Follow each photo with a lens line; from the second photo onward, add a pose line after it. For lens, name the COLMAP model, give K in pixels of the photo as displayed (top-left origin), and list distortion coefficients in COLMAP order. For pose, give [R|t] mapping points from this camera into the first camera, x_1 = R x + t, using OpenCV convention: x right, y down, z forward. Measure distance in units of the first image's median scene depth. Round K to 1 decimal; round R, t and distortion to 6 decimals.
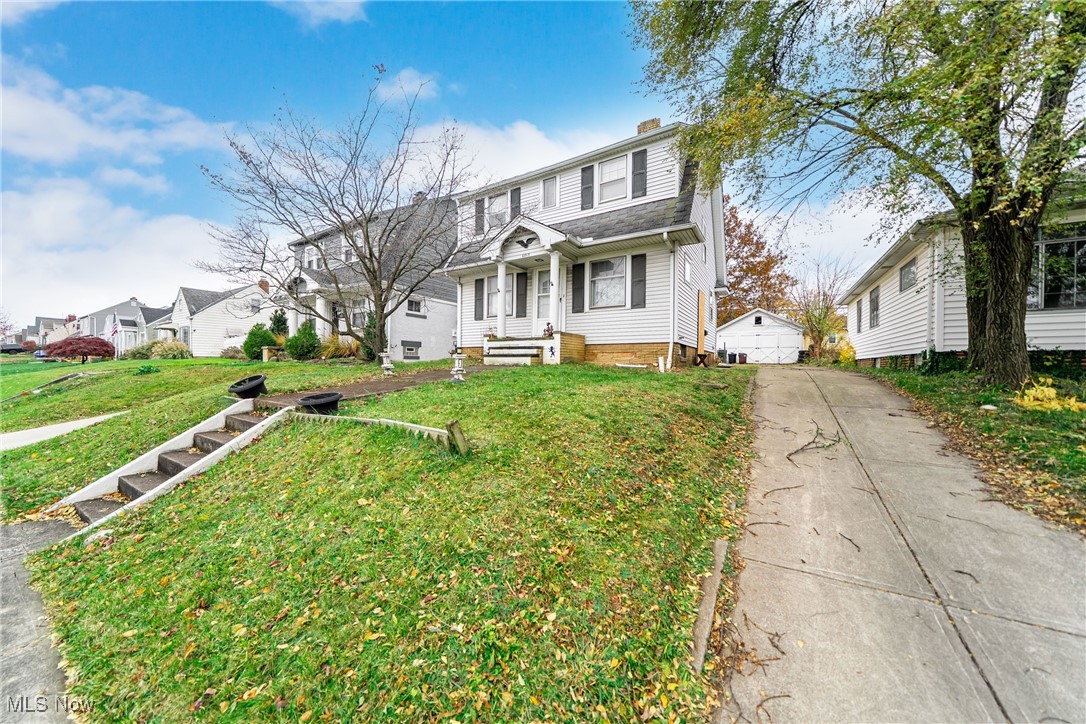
lens RADIAL K [[362.3, 0, 541.6], [0, 362.3, 361.2], [0, 0, 1]] dist [0.000971, 0.000027]
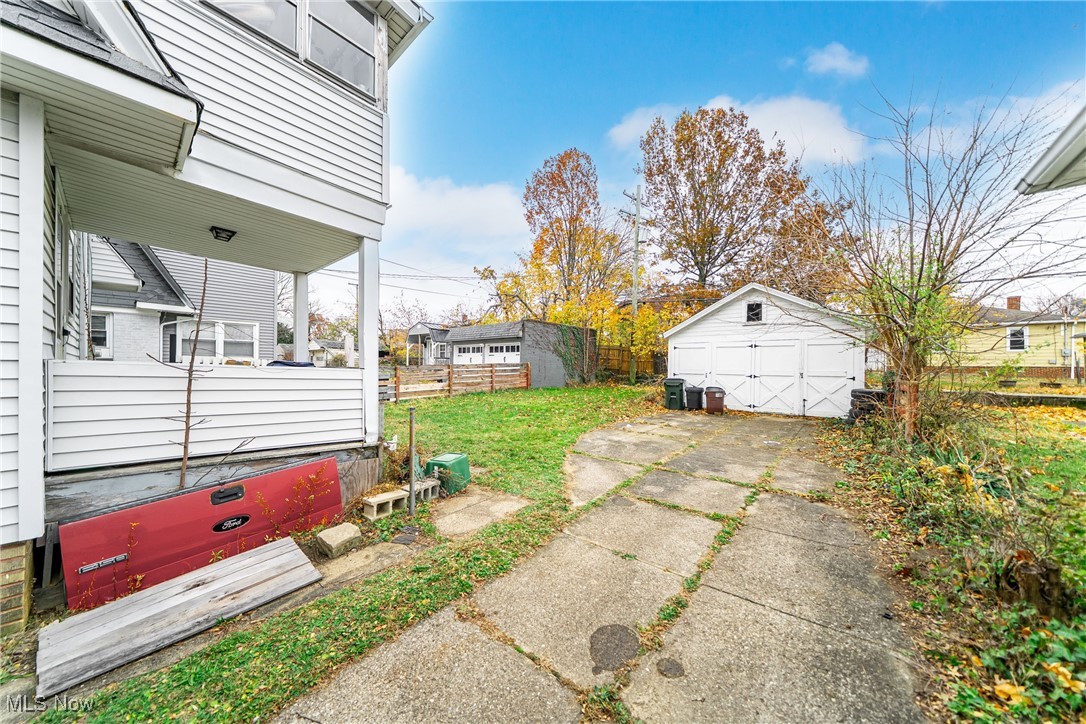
lens RADIAL K [[362.3, 0, 544.7], [0, 362.3, 366.9], [0, 0, 1]] dist [0.000971, 0.000027]
pose [[0.989236, -0.004466, -0.146259, 0.418241], [0.004804, 0.999987, 0.001954, -0.050238], [0.146248, -0.002635, 0.989244, 0.540916]]
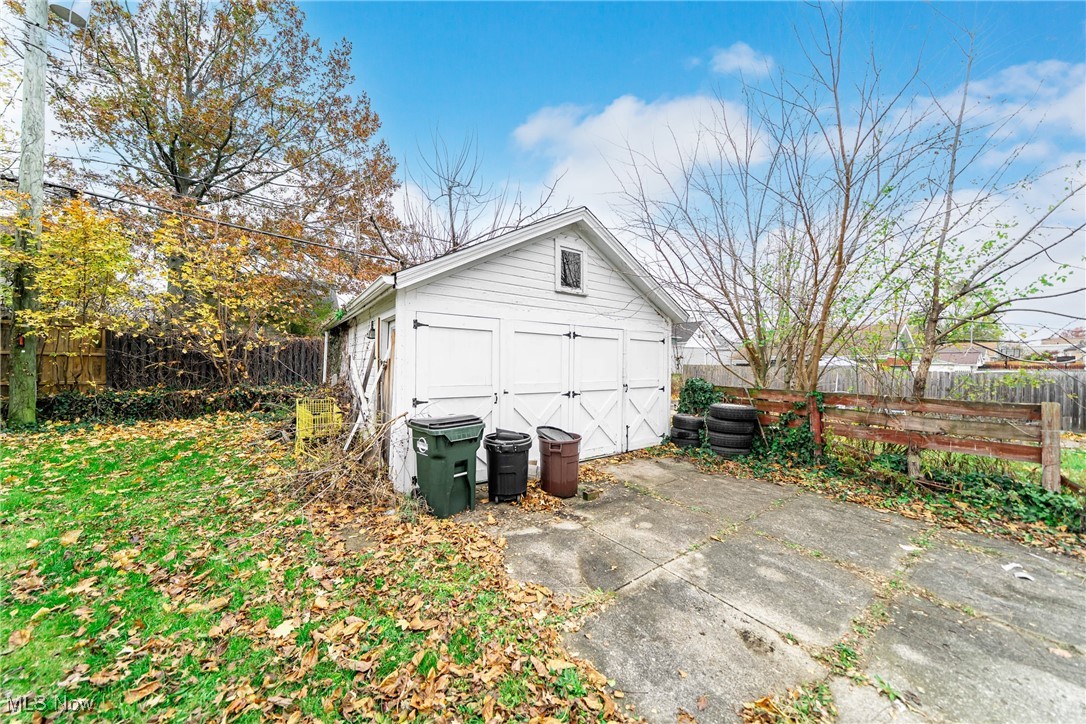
lens RADIAL K [[362.3, 0, 543.2], [0, 362.3, 362.2], [0, 0, 1]] dist [0.000971, 0.000027]
pose [[0.375848, -0.007641, 0.926650, 0.389139], [-0.000524, 0.999964, 0.008459, -0.058642], [-0.926681, -0.003665, 0.375831, 0.944586]]
